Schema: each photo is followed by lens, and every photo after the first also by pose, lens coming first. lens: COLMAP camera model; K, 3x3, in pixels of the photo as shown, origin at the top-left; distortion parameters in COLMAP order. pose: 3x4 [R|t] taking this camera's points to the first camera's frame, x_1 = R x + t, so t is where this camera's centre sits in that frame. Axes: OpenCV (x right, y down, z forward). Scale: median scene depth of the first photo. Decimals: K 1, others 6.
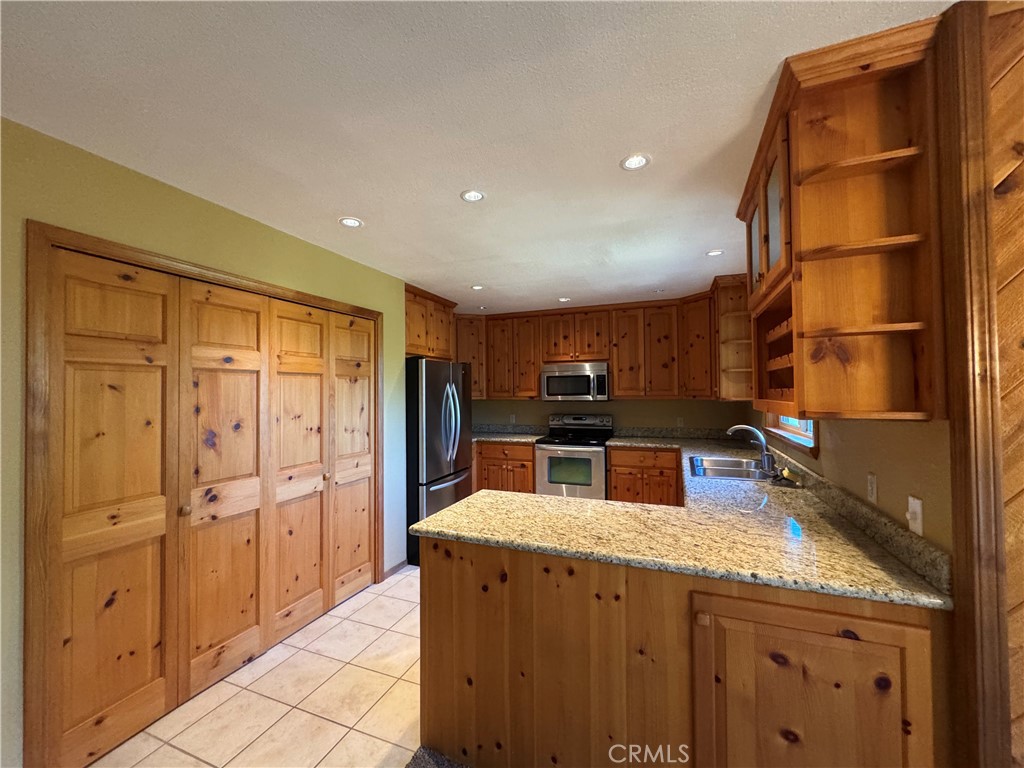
lens RADIAL K [[412.5, 0, 509.6], [0, 412.5, 382.7], [0, 0, 1]] dist [-0.002256, -0.000097]
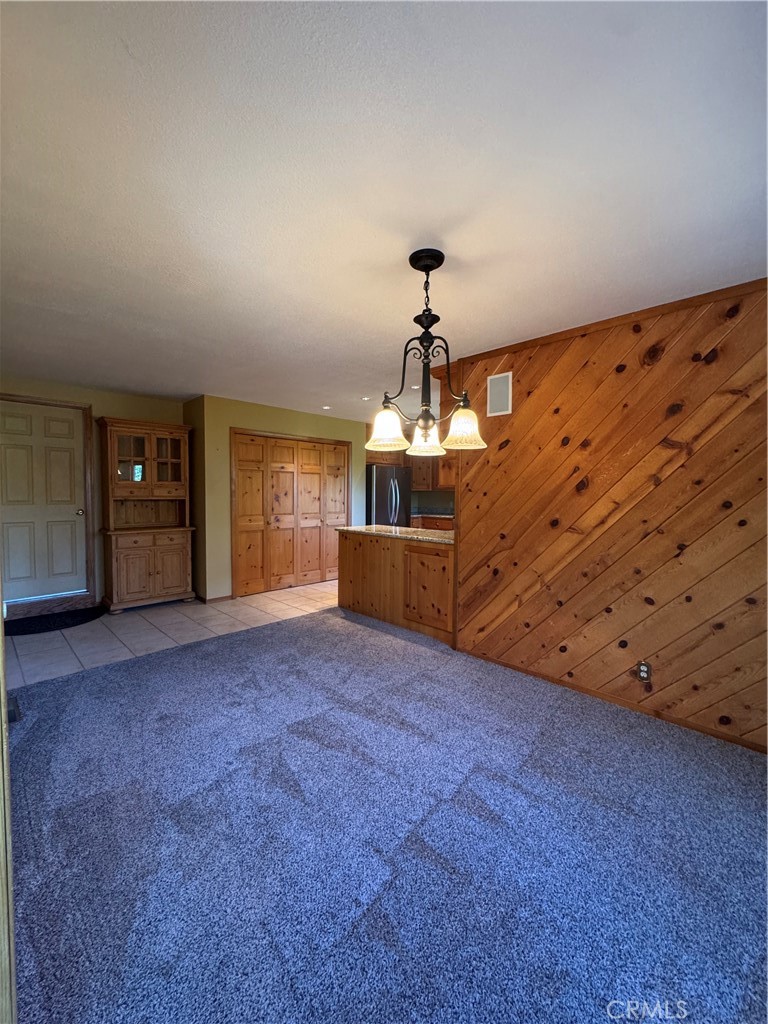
lens RADIAL K [[412.5, 0, 382.0], [0, 412.5, 508.7], [0, 0, 1]] dist [-0.002256, -0.000097]
pose [[0.919244, 0.033676, -0.392244, 0.783422], [-0.009872, 0.997993, 0.062547, 0.028756], [0.393564, -0.053623, 0.917732, -0.978429]]
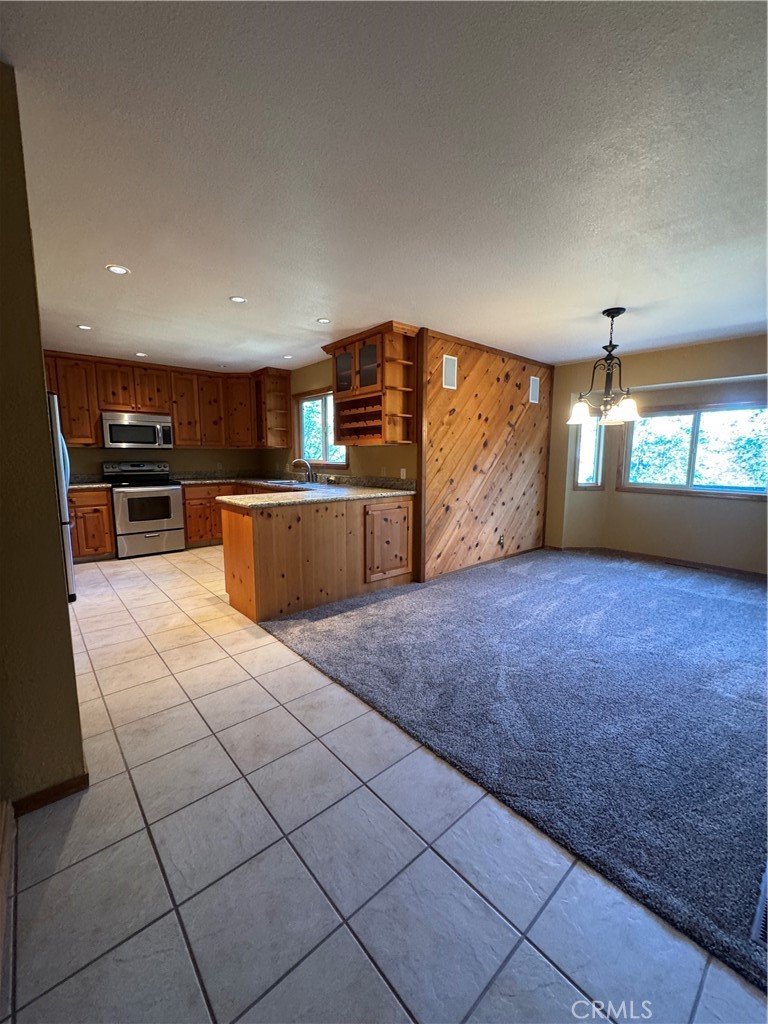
lens RADIAL K [[412.5, 0, 388.4], [0, 412.5, 509.2], [0, 0, 1]] dist [-0.002256, -0.000097]
pose [[0.448335, -0.103549, 0.887848, -1.045505], [-0.023496, 0.991559, 0.127509, 0.093404], [-0.893557, -0.078027, 0.442117, -0.198504]]
